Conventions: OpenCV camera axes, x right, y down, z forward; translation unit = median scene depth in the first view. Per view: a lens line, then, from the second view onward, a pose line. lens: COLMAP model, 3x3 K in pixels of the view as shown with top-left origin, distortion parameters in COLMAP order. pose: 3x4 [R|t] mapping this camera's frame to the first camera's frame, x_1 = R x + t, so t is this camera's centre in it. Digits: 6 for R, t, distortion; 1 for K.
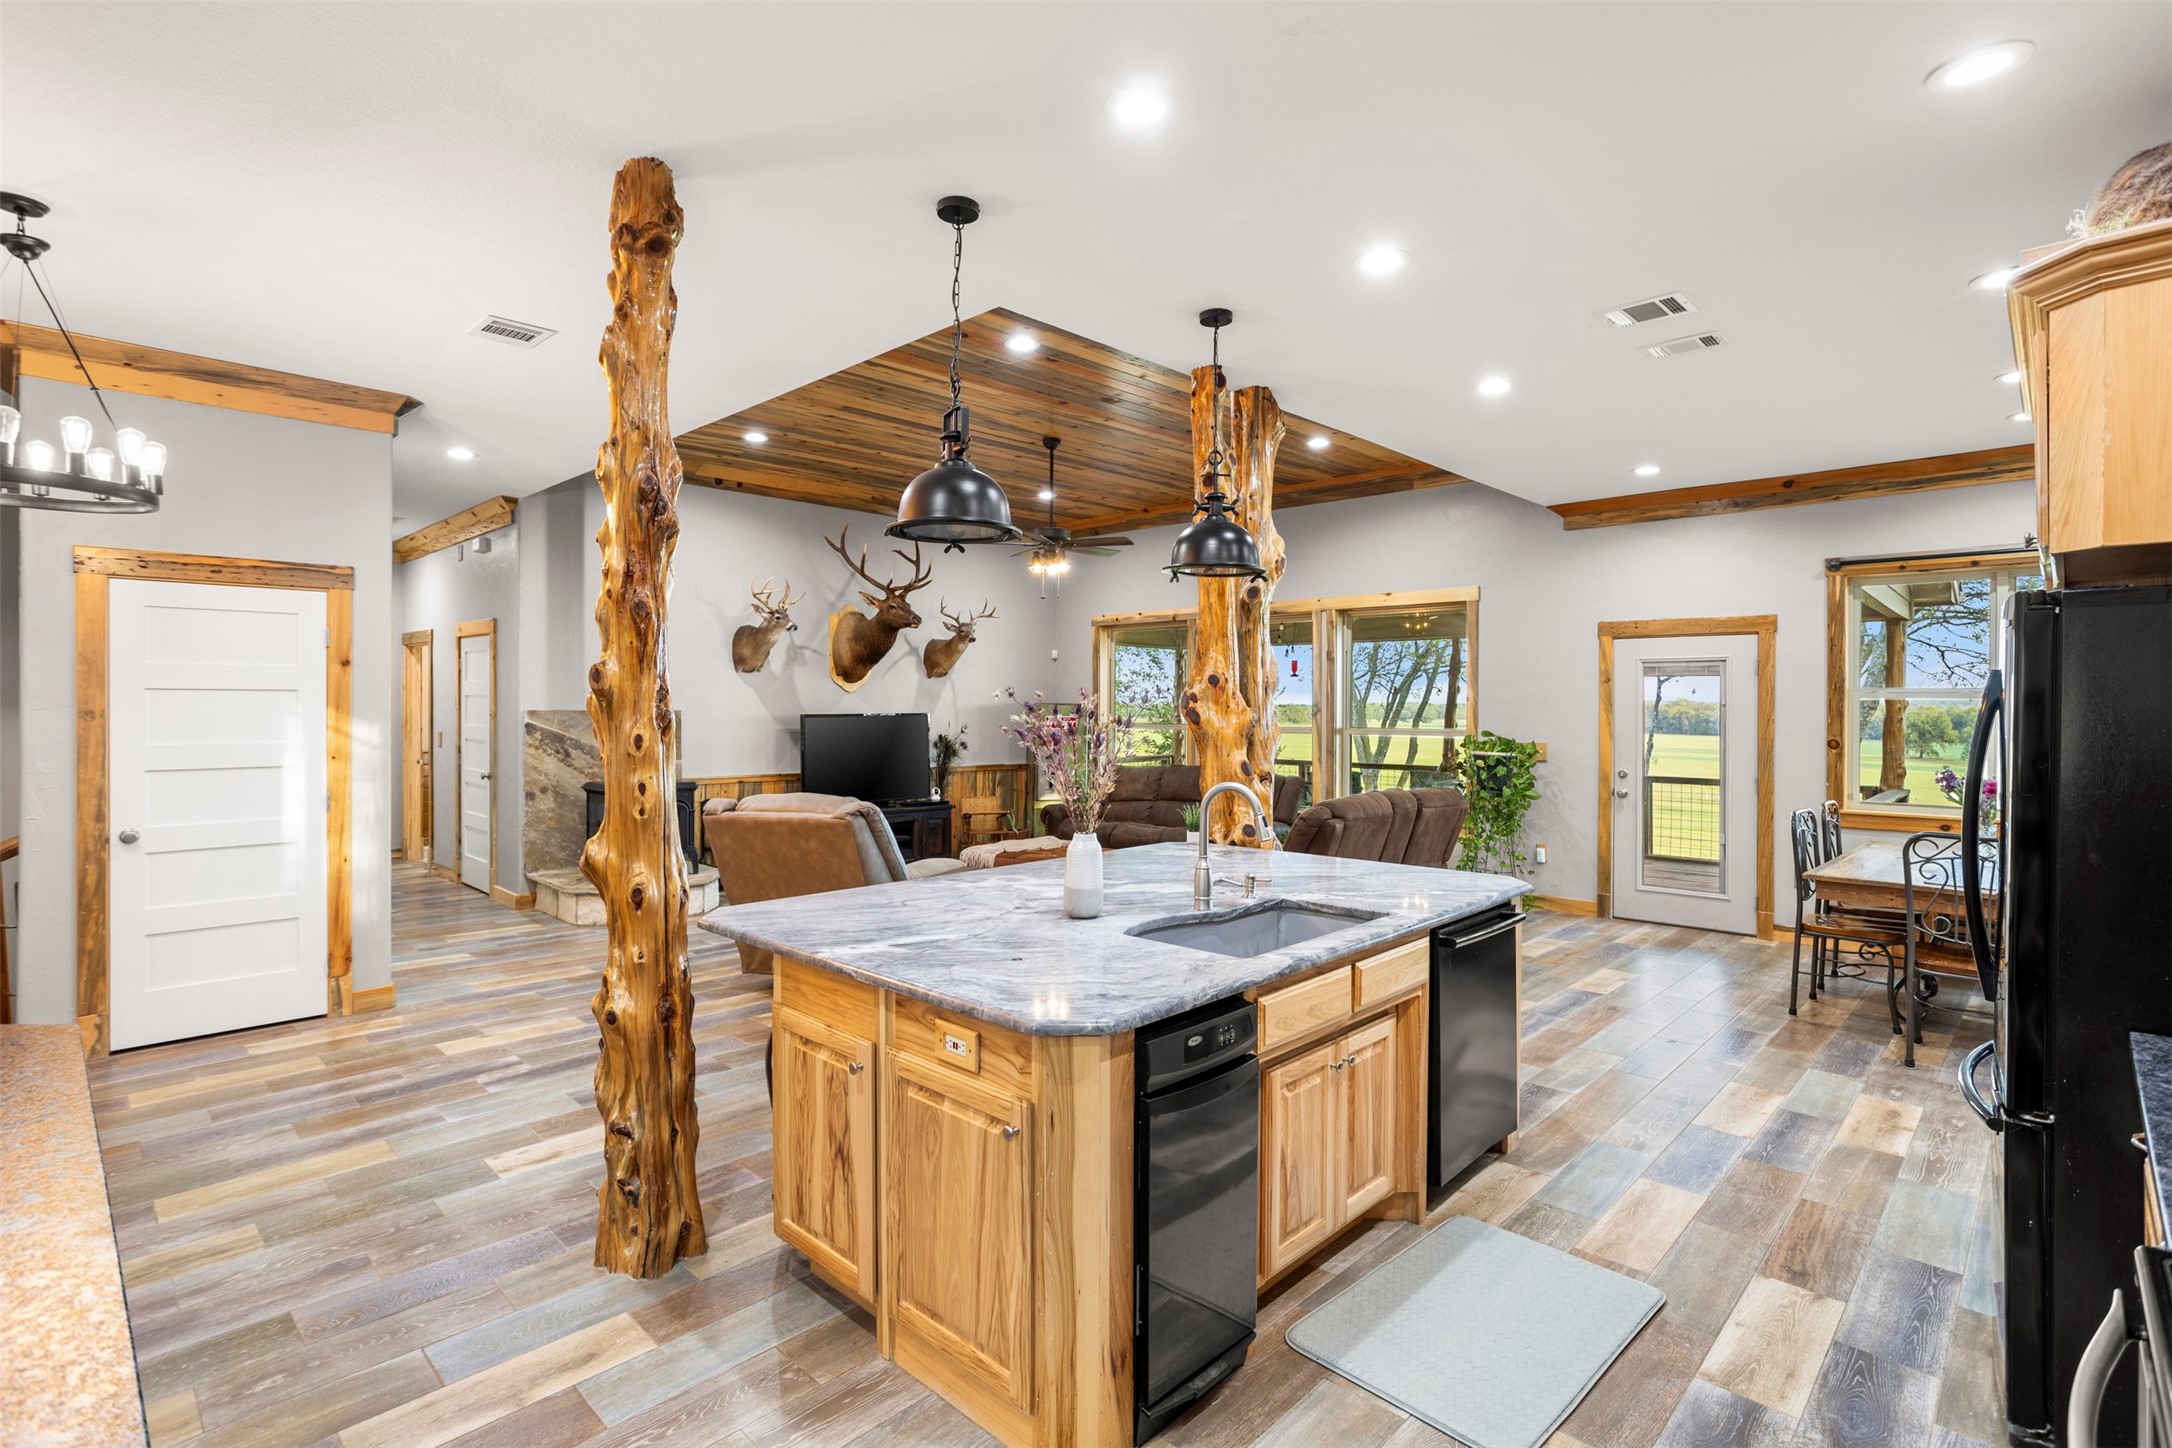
lens RADIAL K [[1048.5, 0, 1091.9], [0, 1048.5, 711.5], [0, 0, 1]] dist [-0.040826, 0.024723]
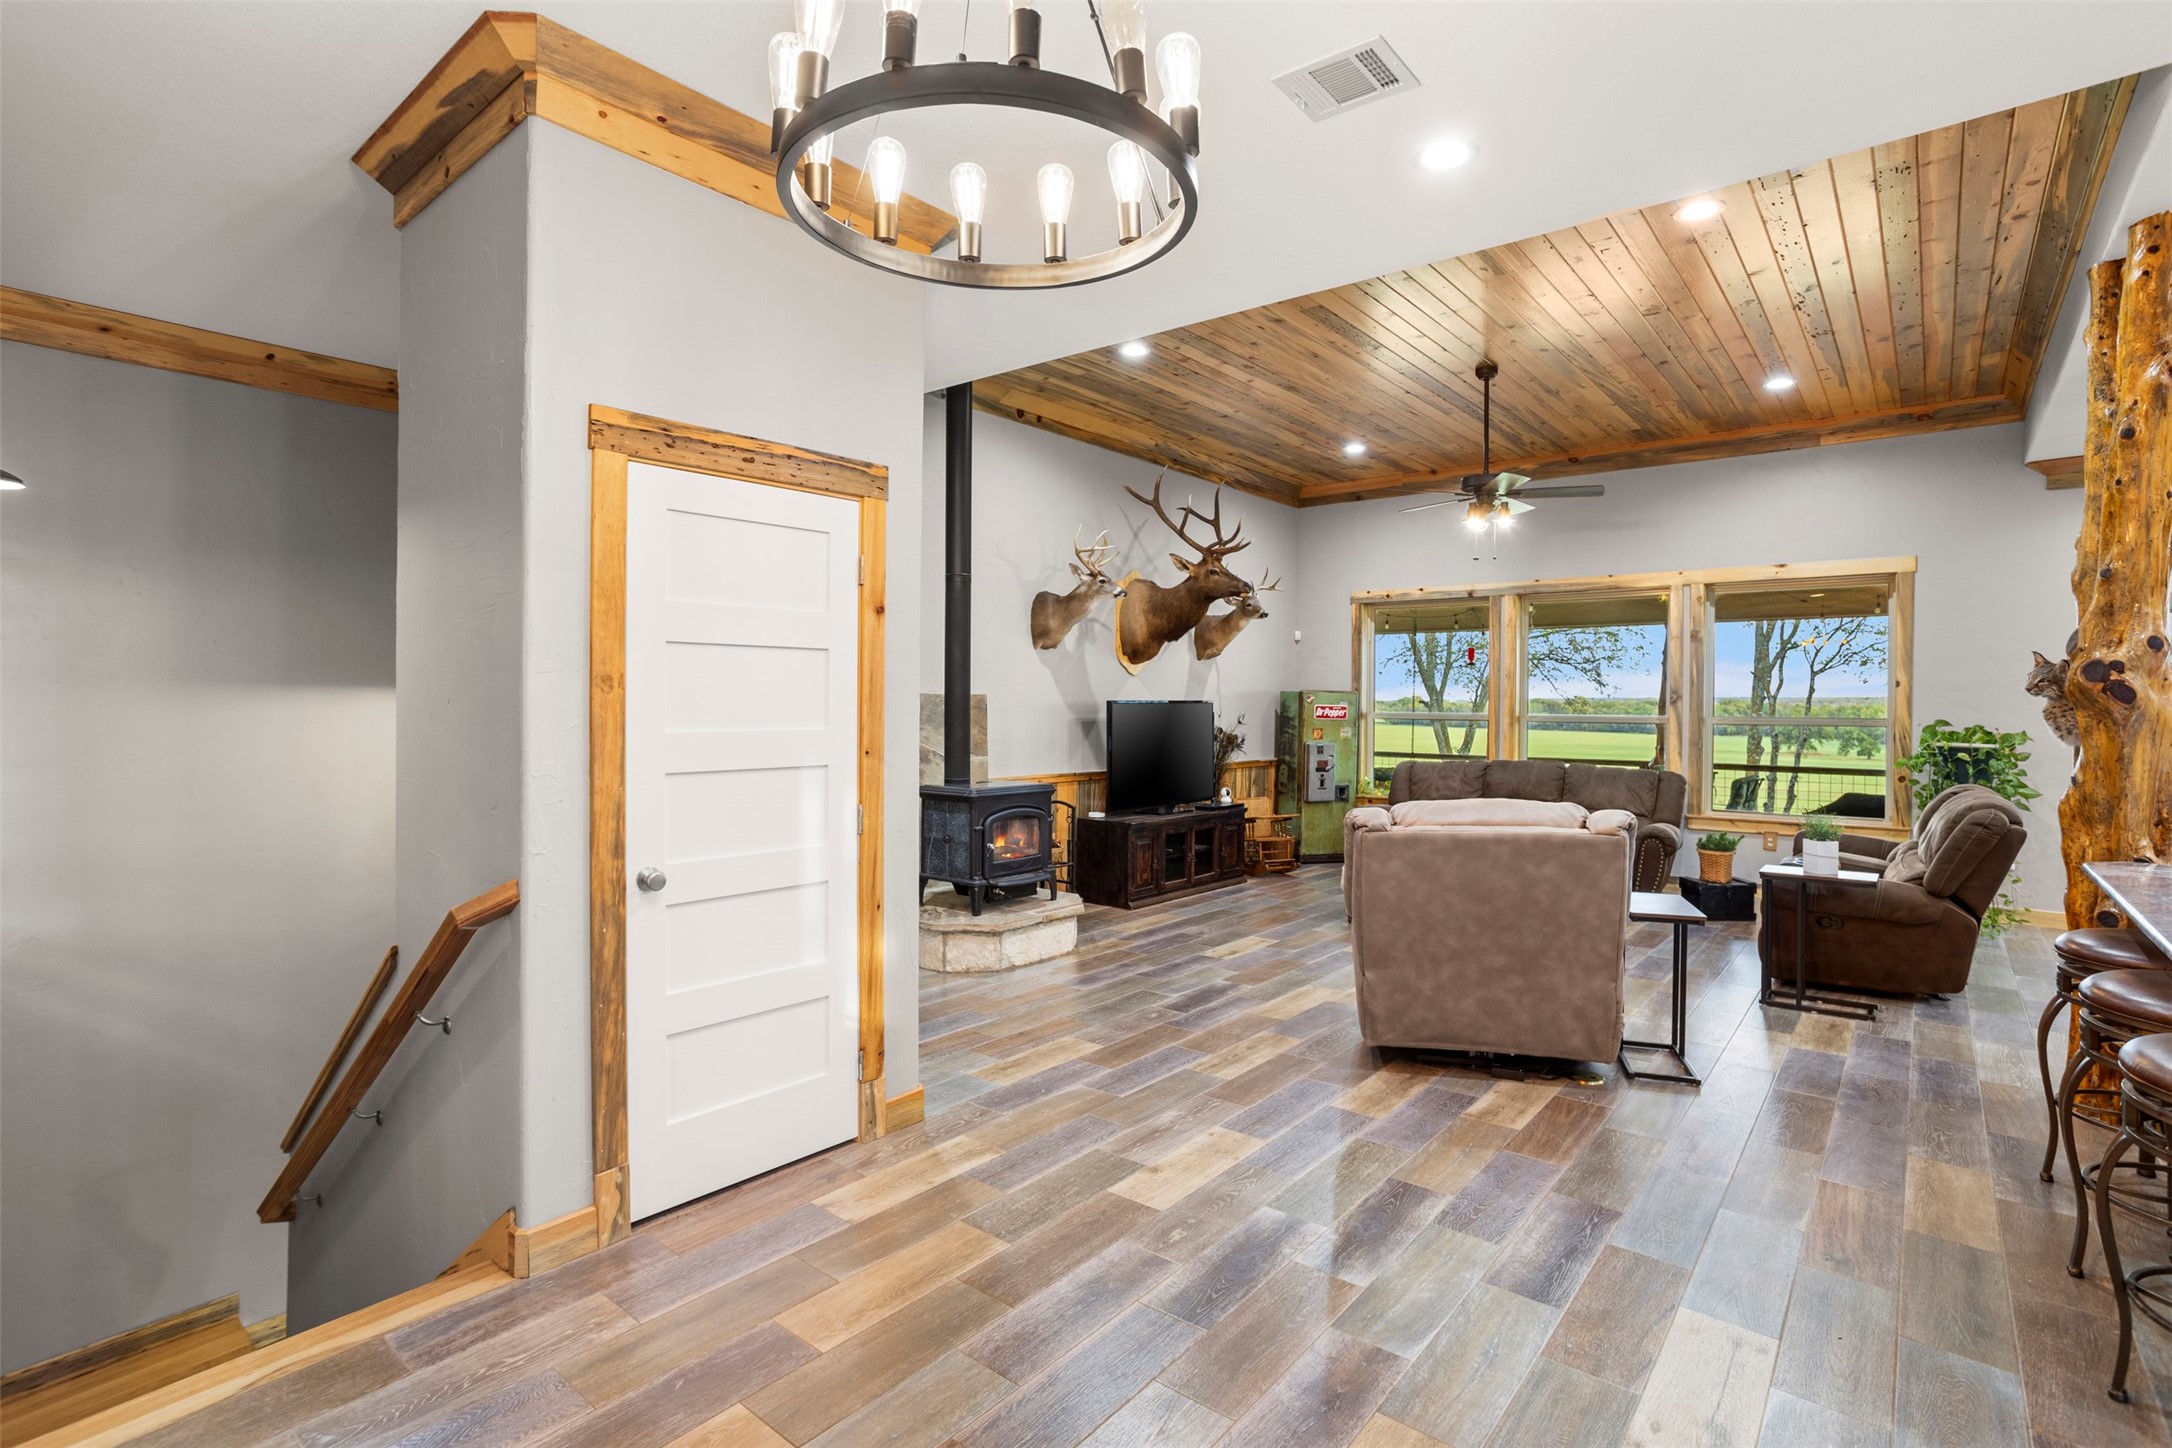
lens RADIAL K [[1048.5, 0, 1091.9], [0, 1048.5, 709.1], [0, 0, 1]] dist [-0.040826, 0.024723]
pose [[0.996433, 0.001446, 0.084376, -0.642403], [-0.001474, 0.999999, 0.000271, 0.016464], [-0.084376, -0.000395, 0.996434, 0.315668]]
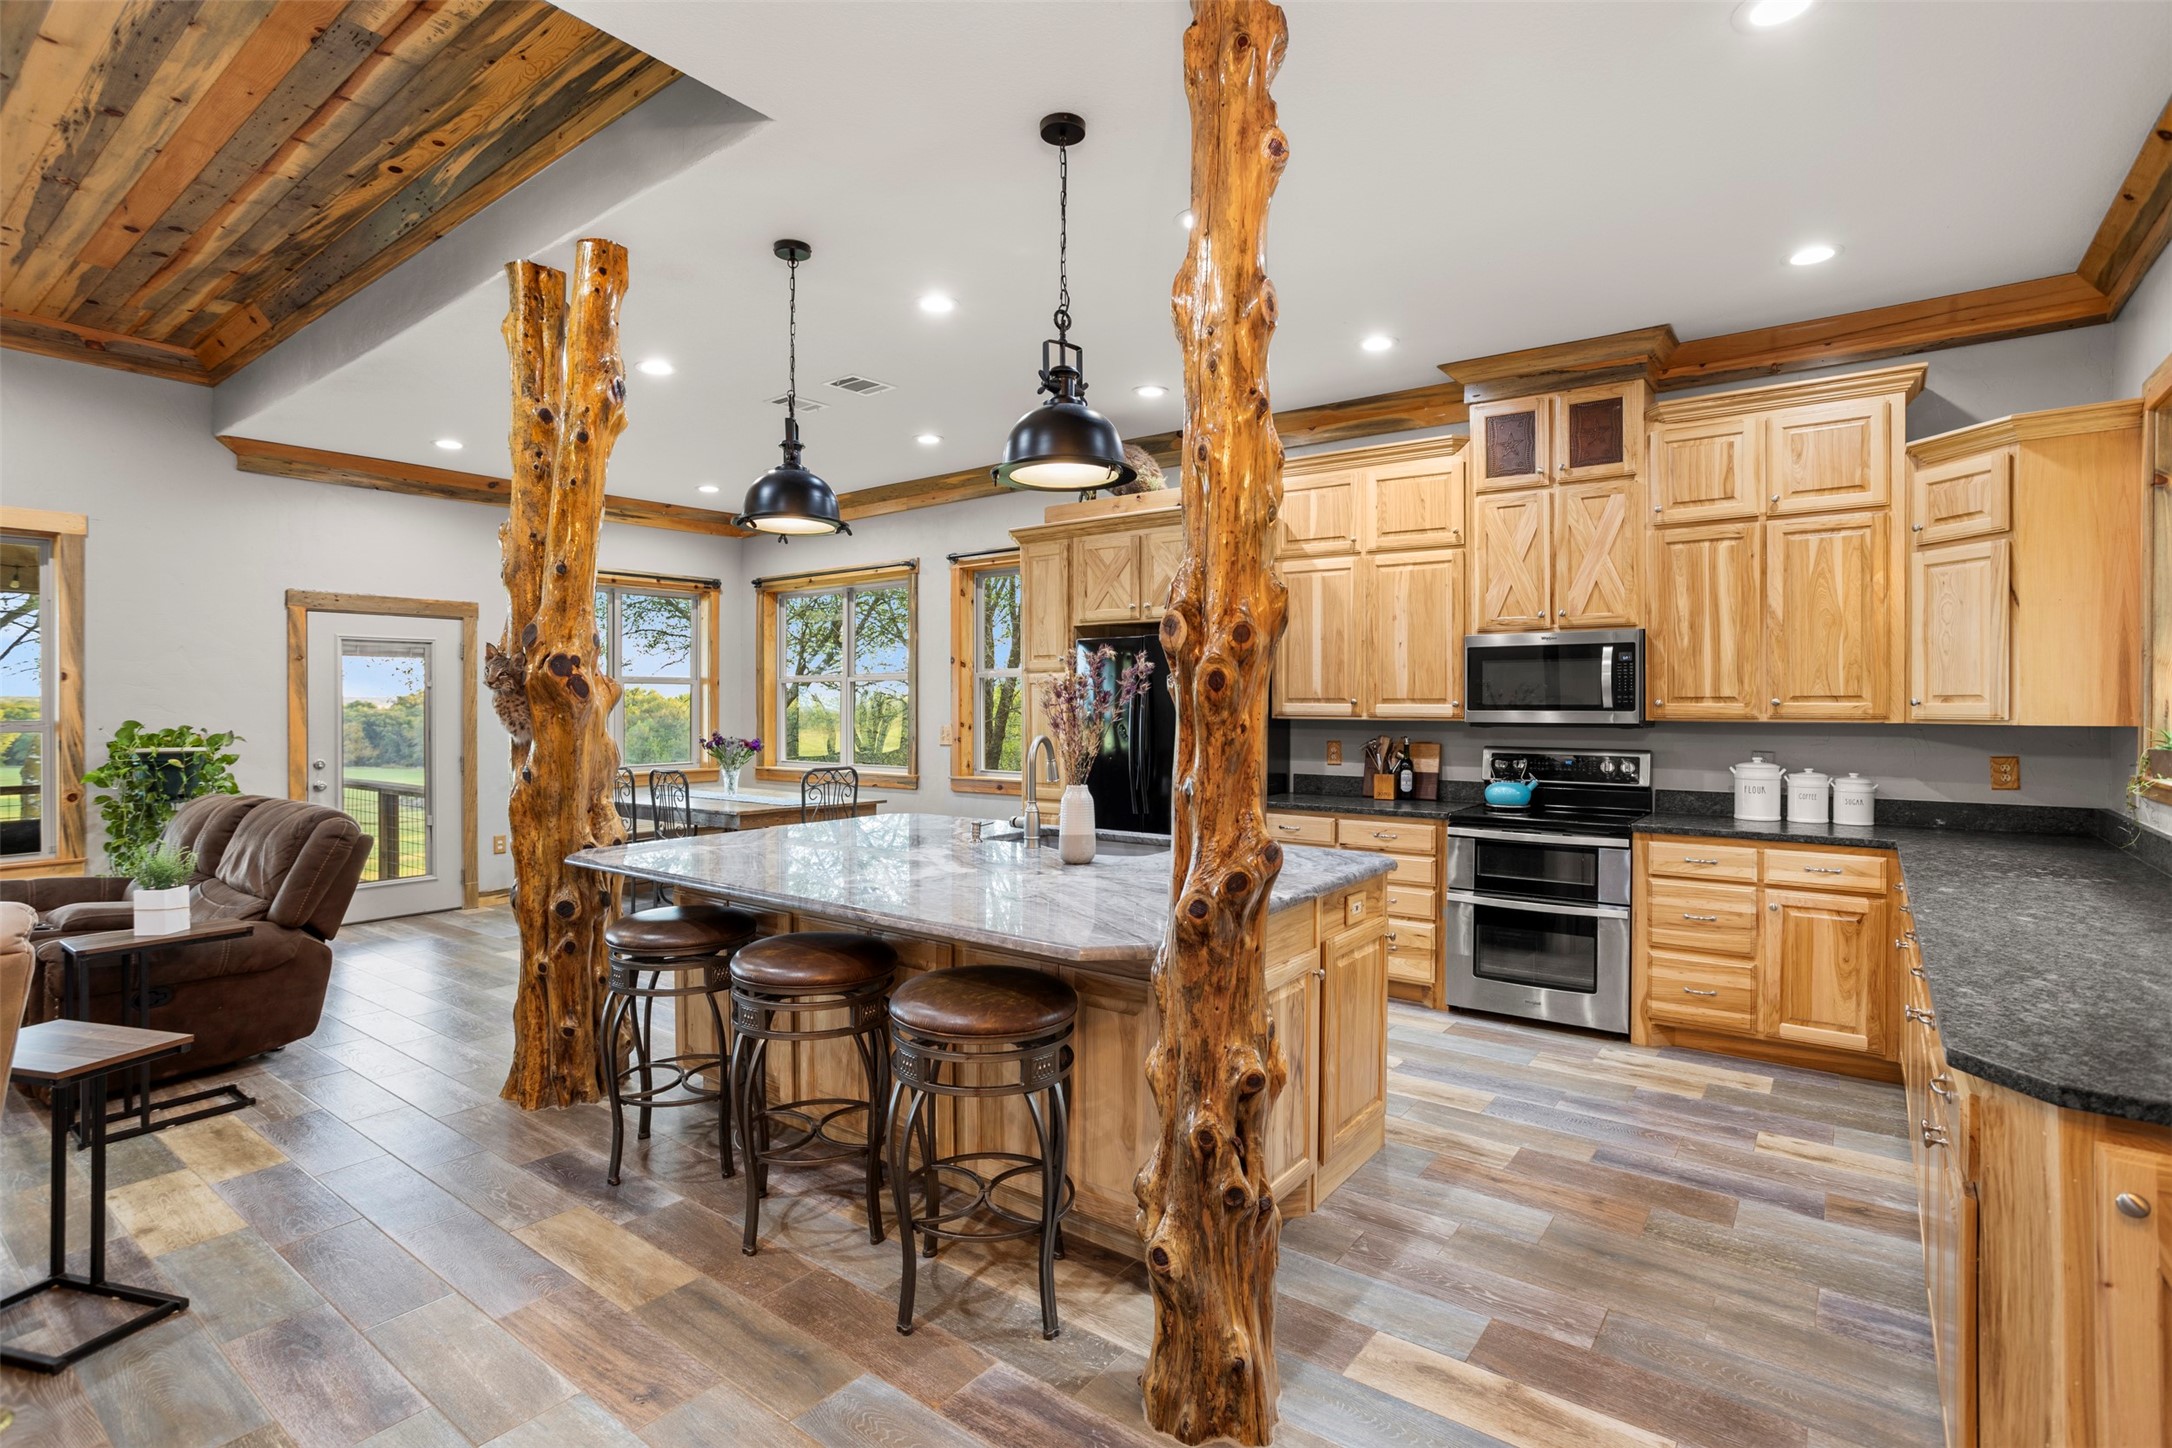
lens RADIAL K [[1048.5, 0, 1092.6], [0, 1048.5, 708.6], [0, 0, 1]] dist [-0.040826, 0.024723]
pose [[-0.122896, -0.008063, 0.992387, -0.653725], [0.011056, 0.999894, 0.009493, 0.016806], [-0.992358, 0.012139, -0.122794, 0.676802]]
